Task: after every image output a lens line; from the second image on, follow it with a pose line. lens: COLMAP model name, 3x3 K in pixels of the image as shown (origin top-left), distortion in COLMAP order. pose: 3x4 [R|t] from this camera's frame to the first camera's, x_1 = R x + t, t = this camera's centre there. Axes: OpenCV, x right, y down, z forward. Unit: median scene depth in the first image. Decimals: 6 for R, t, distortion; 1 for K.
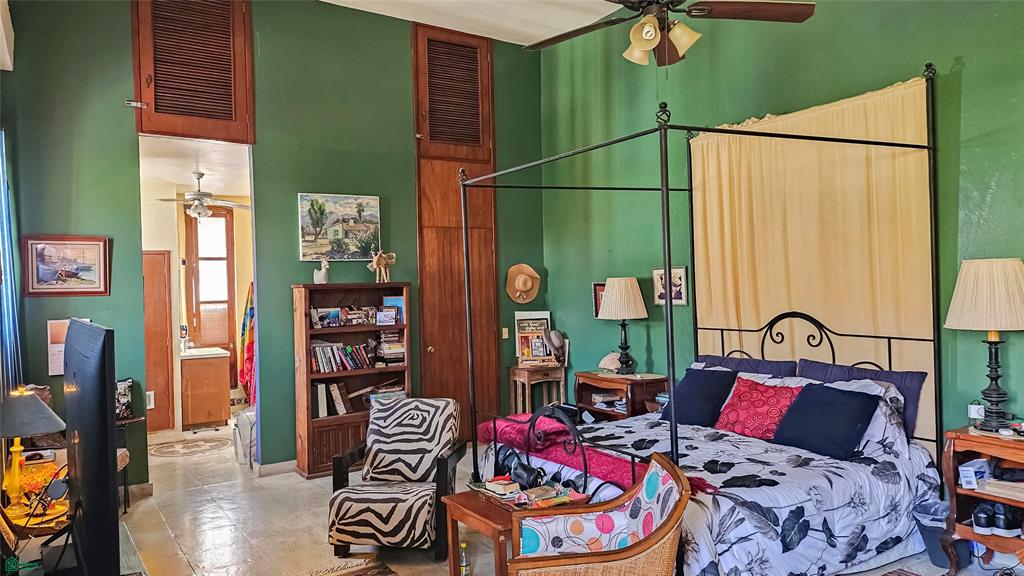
lens RADIAL K [[714.1, 0, 498.7], [0, 714.1, 287.6], [0, 0, 1]] dist [0.058919, -0.057571]
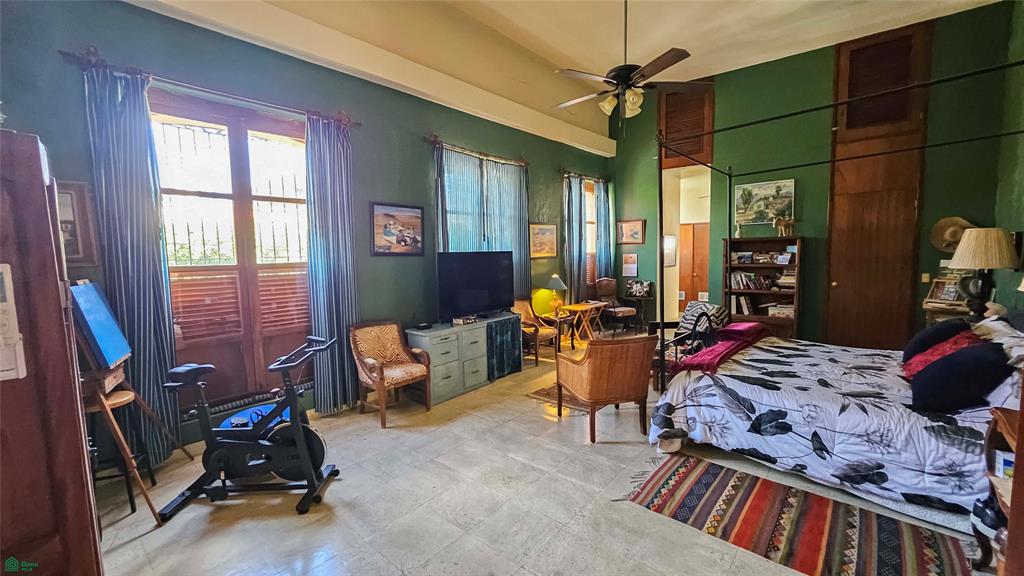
lens RADIAL K [[405.5, 0, 513.2], [0, 405.5, 283.8], [0, 0, 1]] dist [-0.003895, 0.001043]
pose [[0.288436, 0.094899, -0.952785, 0.587517], [0.009438, 0.994746, 0.101936, -0.000091], [0.957453, -0.038394, 0.286025, 0.212488]]
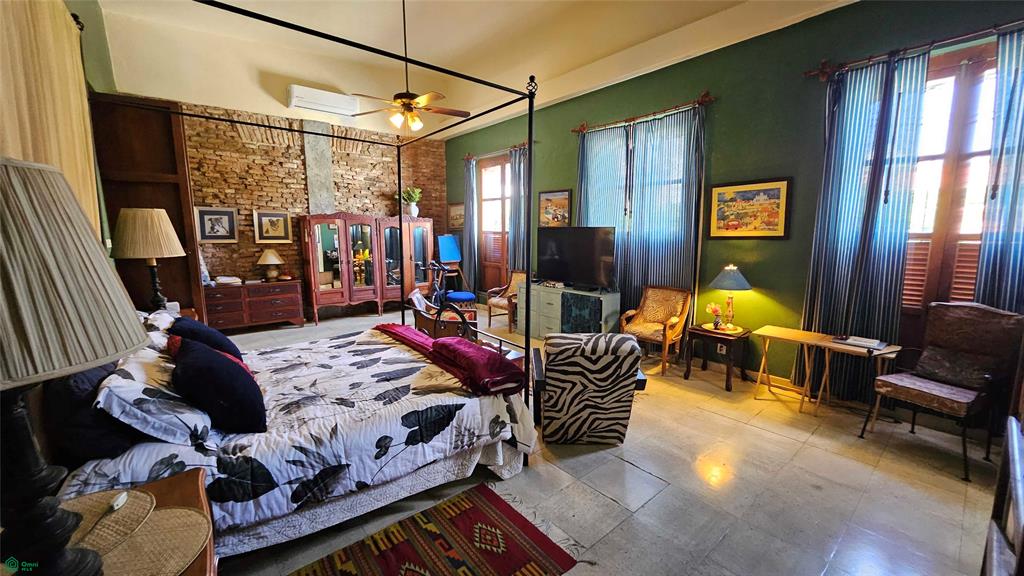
lens RADIAL K [[405.5, 0, 505.1], [0, 405.5, 287.8], [0, 0, 1]] dist [-0.003895, 0.001043]
pose [[-0.991314, 0.047411, -0.122673, 0.042785], [0.028019, 0.987482, 0.155225, 0.007550], [0.128497, 0.150440, -0.980233, 1.262688]]
